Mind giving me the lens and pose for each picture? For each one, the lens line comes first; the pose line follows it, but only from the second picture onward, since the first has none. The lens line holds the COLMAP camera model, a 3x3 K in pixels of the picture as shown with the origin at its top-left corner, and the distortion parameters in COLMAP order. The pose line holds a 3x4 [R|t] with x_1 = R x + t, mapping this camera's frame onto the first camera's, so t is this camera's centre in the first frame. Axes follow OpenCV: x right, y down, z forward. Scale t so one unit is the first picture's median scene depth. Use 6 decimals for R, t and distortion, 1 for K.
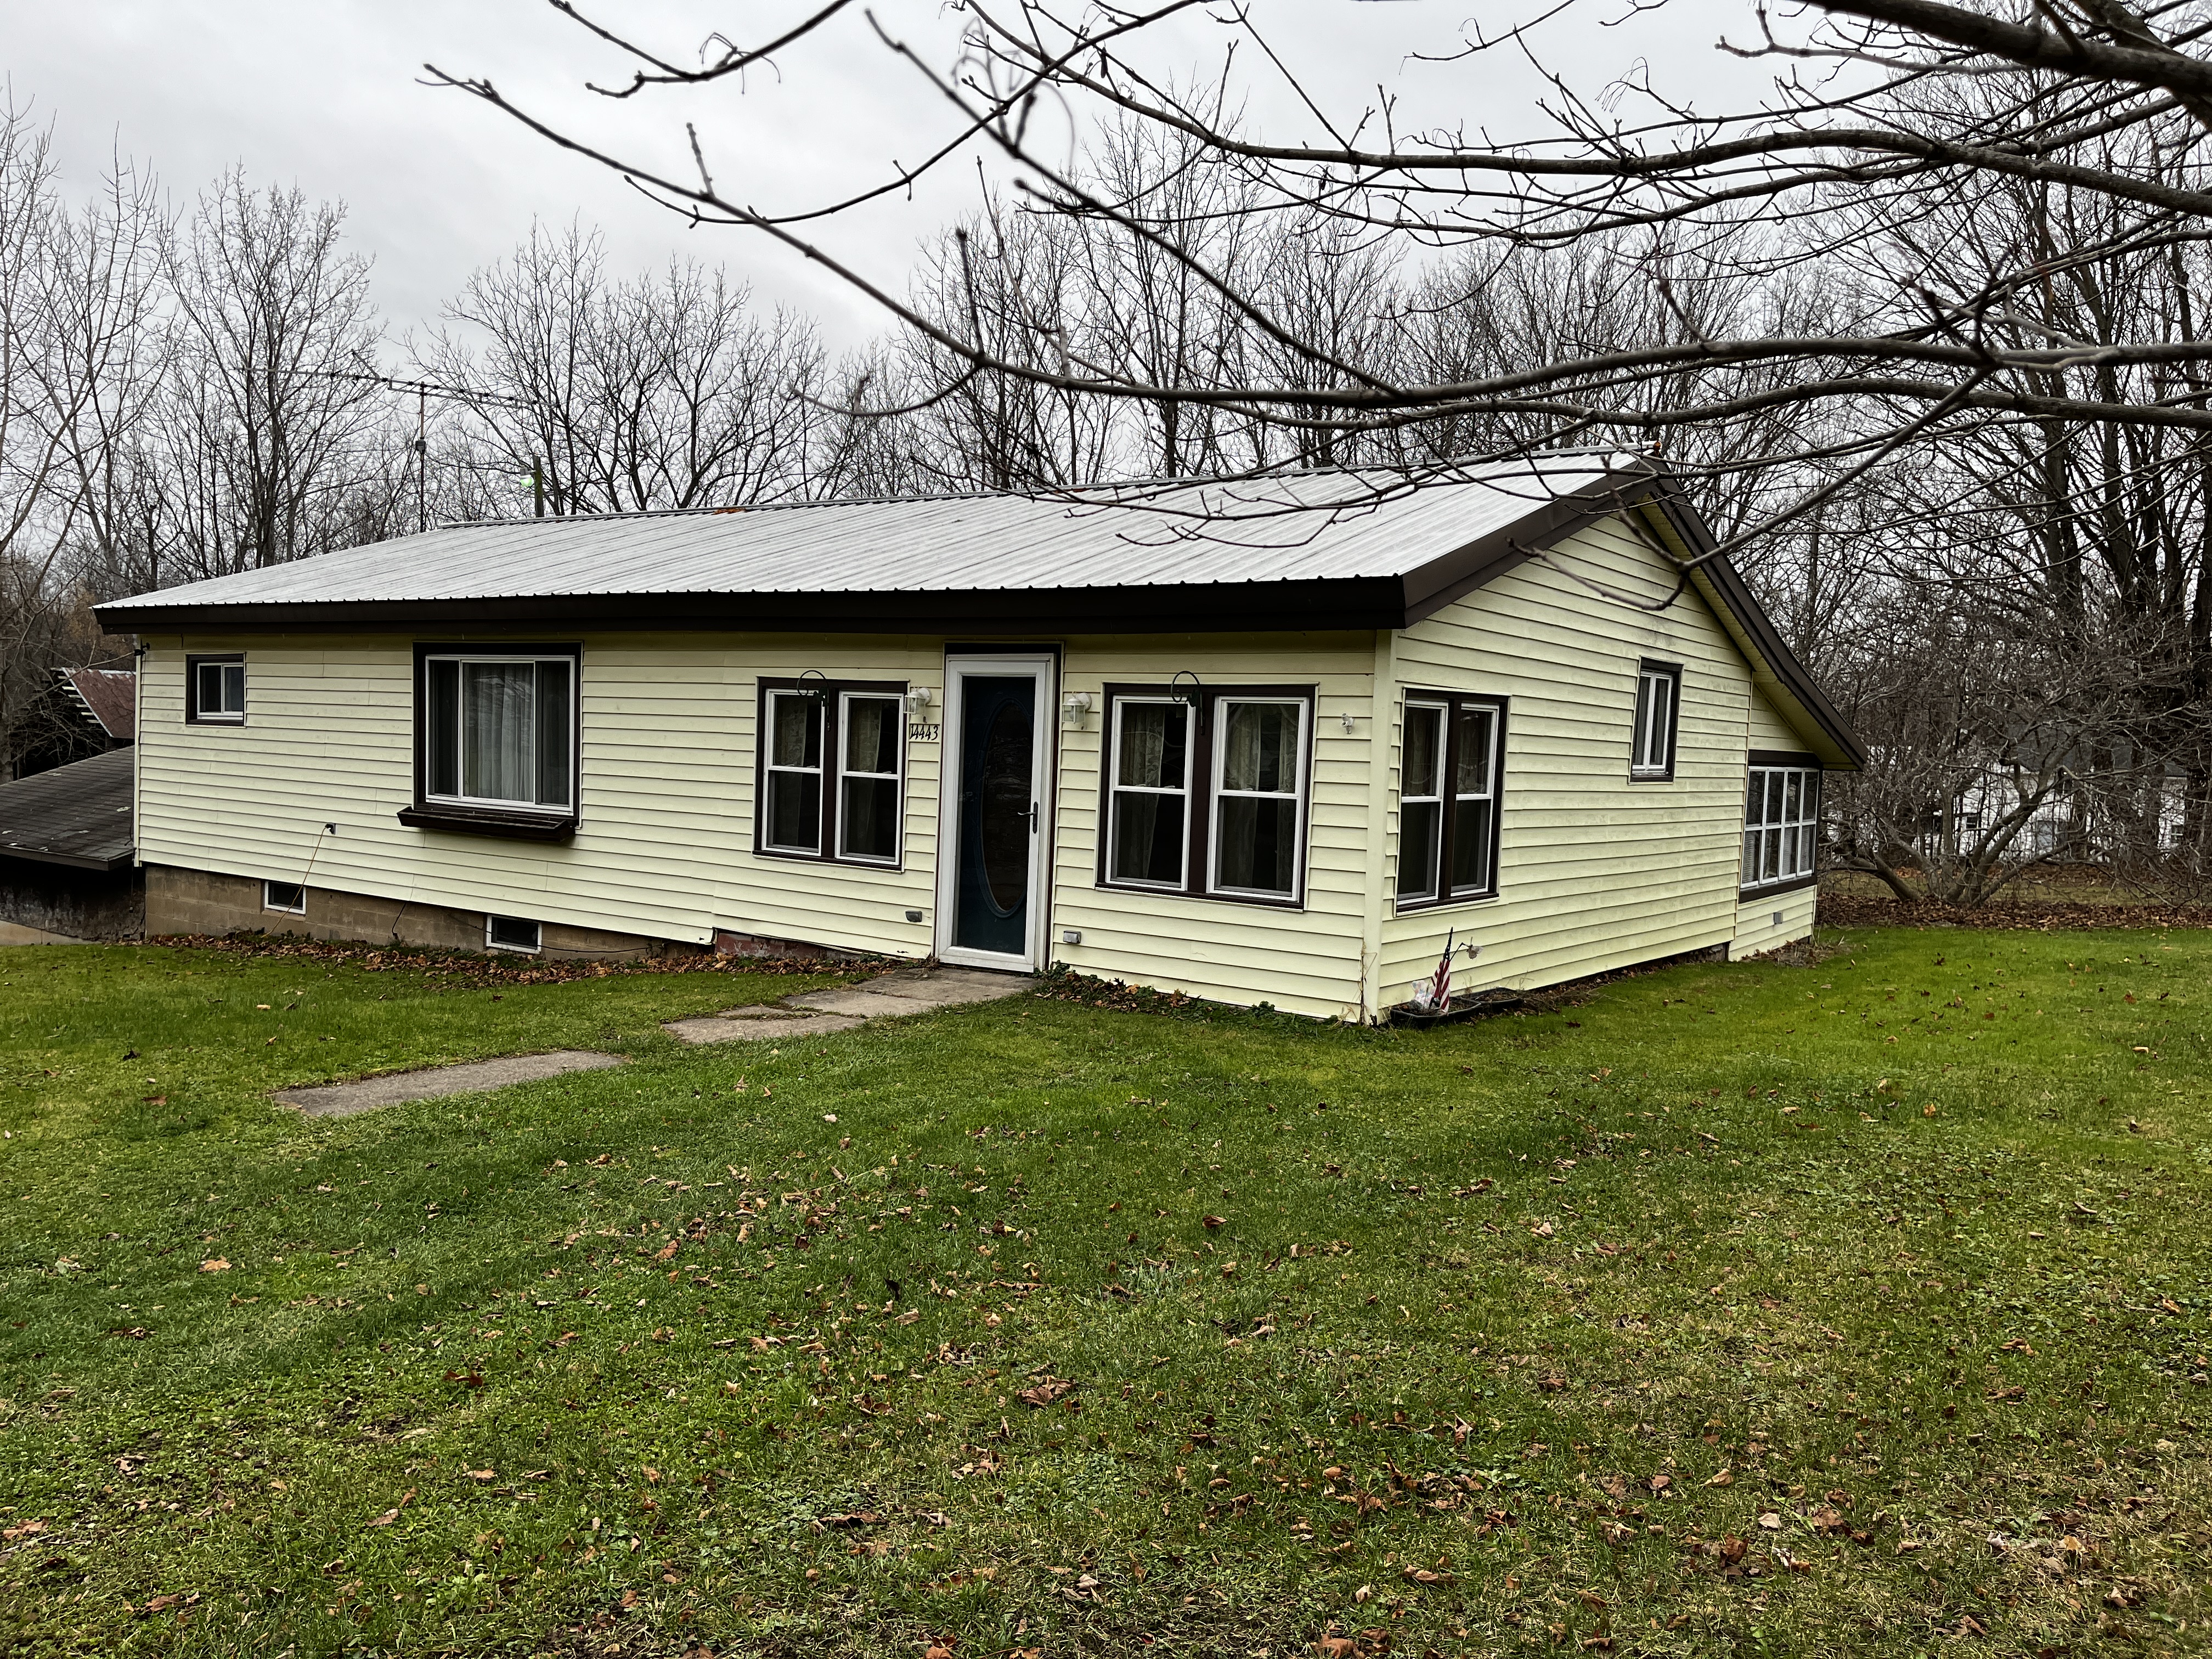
lens RADIAL K [[1679.2, 0, 1109.5], [0, 1679.2, 840.4], [0, 0, 1]] dist [0.039764, -0.047376]
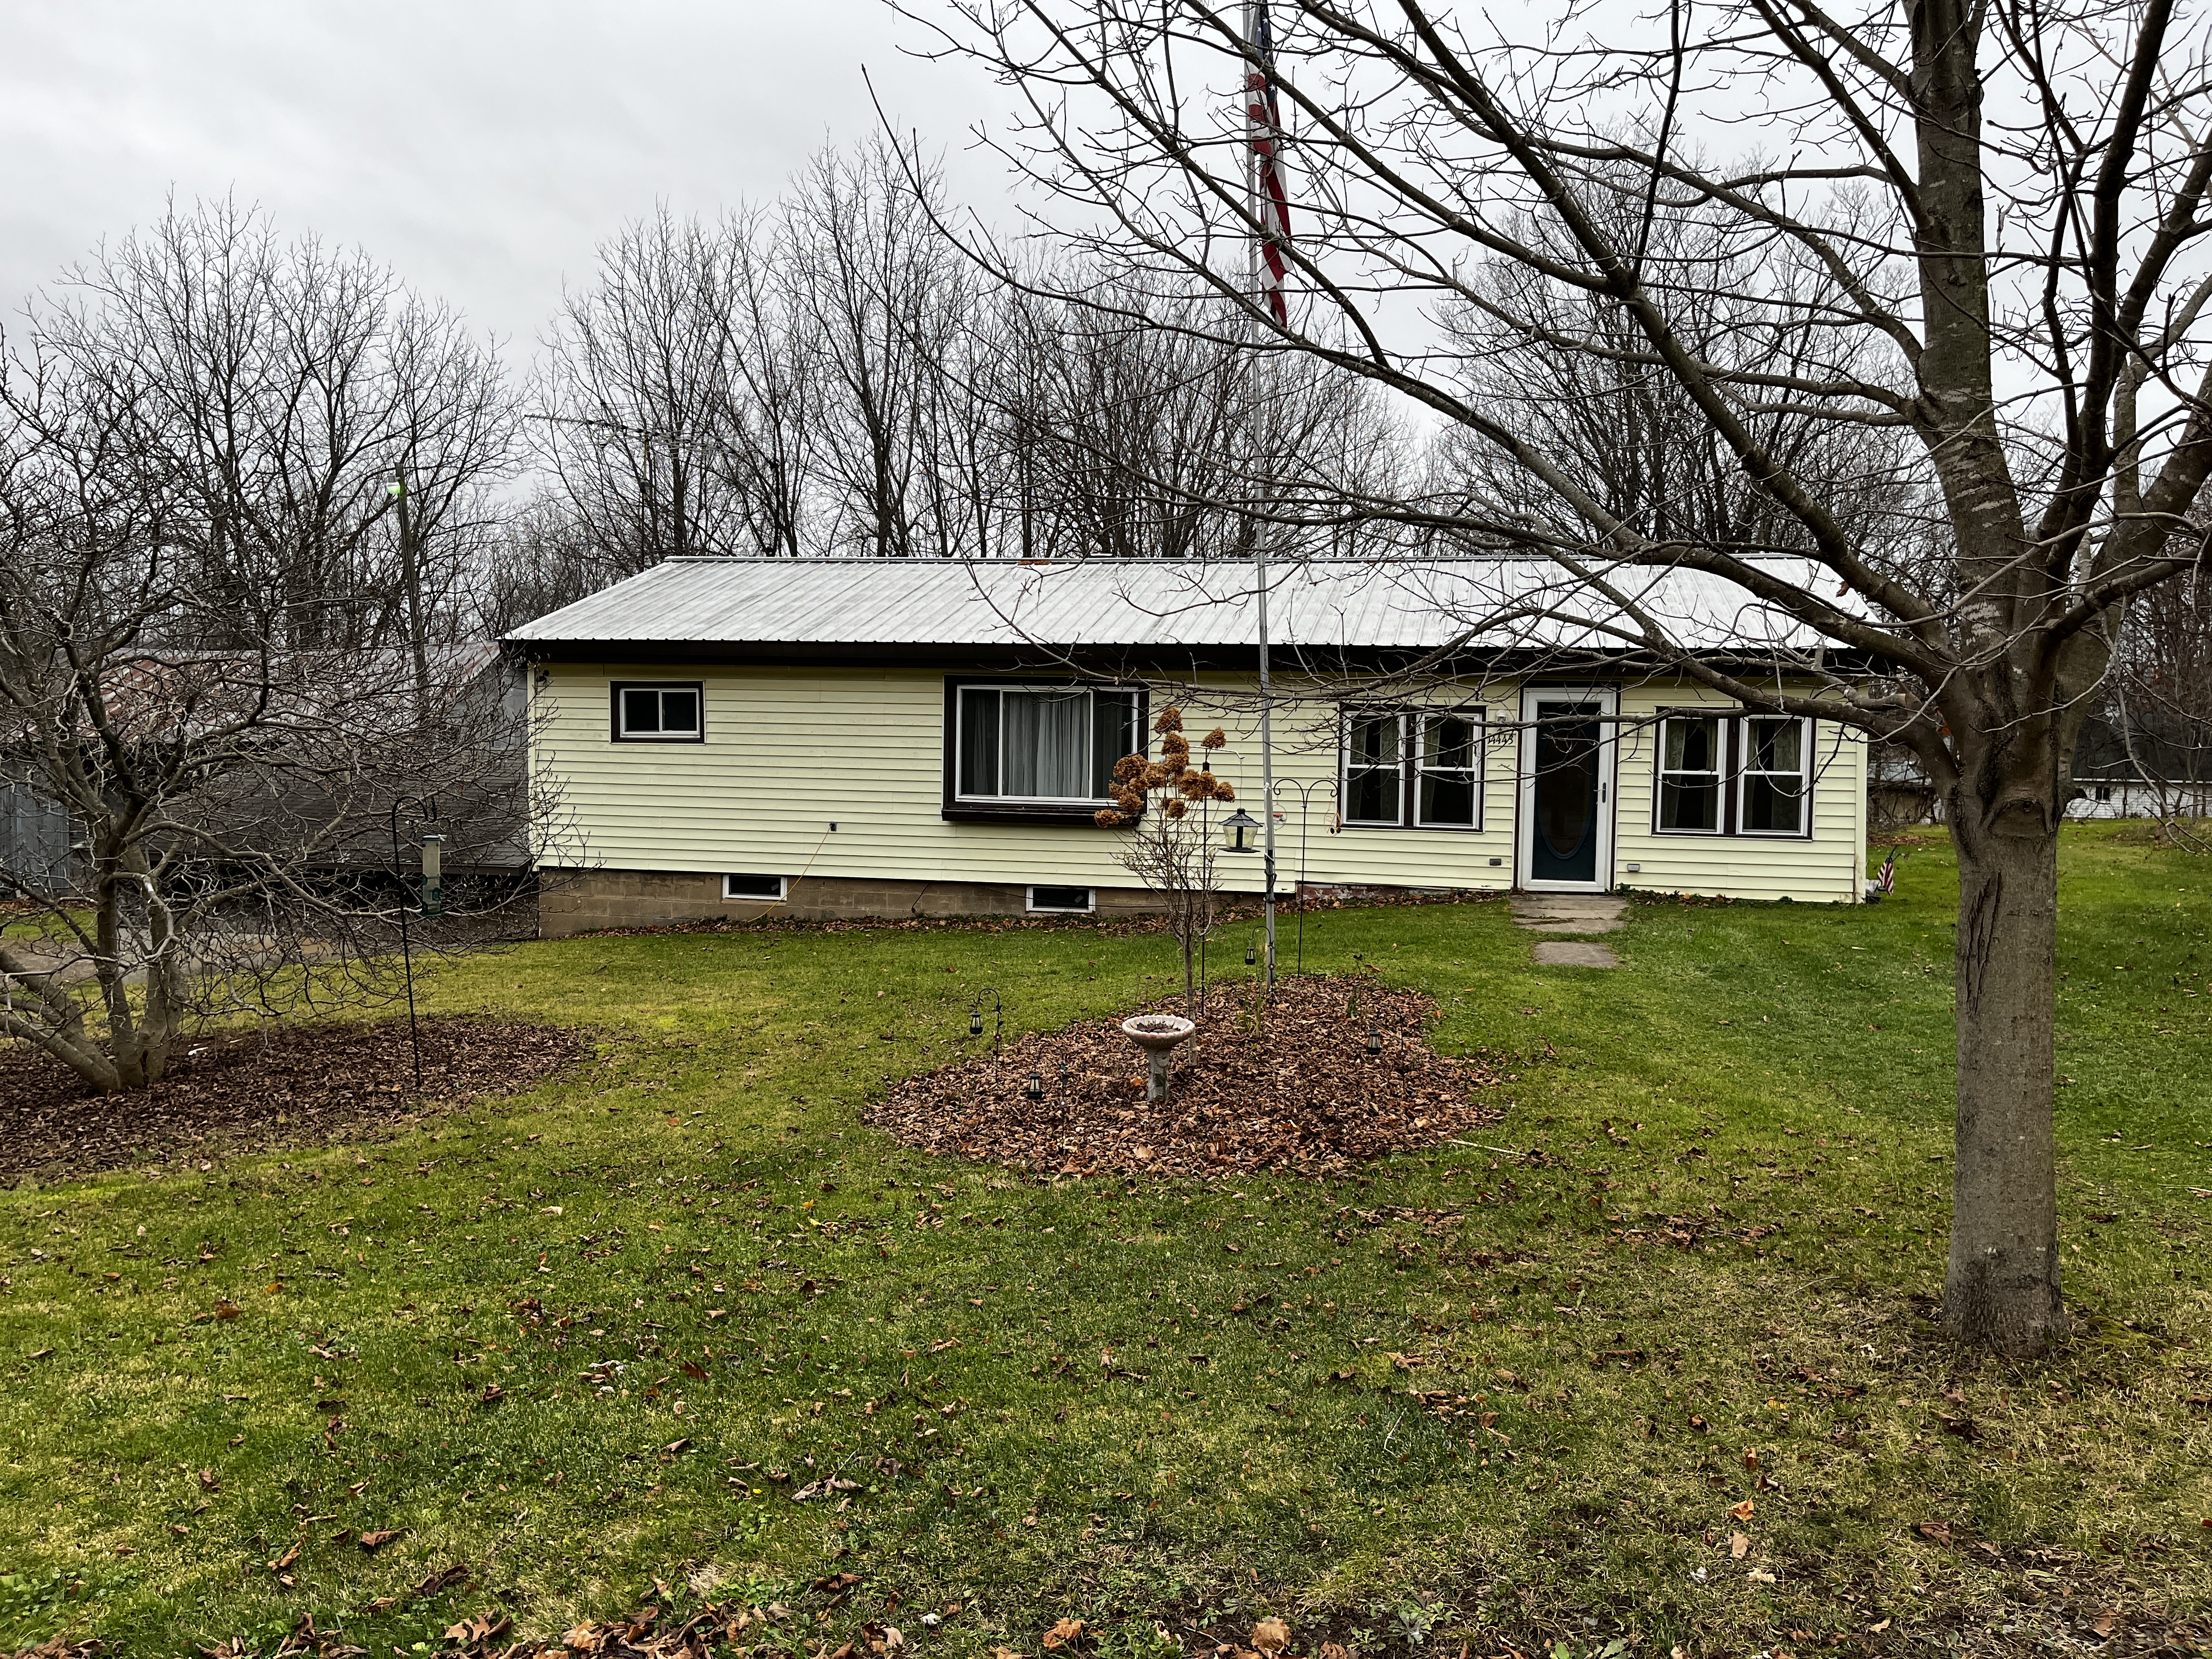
lens RADIAL K [[1679.2, 0, 1099.9], [0, 1679.2, 820.8], [0, 0, 1]] dist [0.039764, -0.047376]
pose [[0.921390, -0.071850, 0.381940, -0.825925], [0.052461, 0.996761, 0.060954, -0.083156], [-0.385083, -0.036126, 0.922175, -0.207273]]
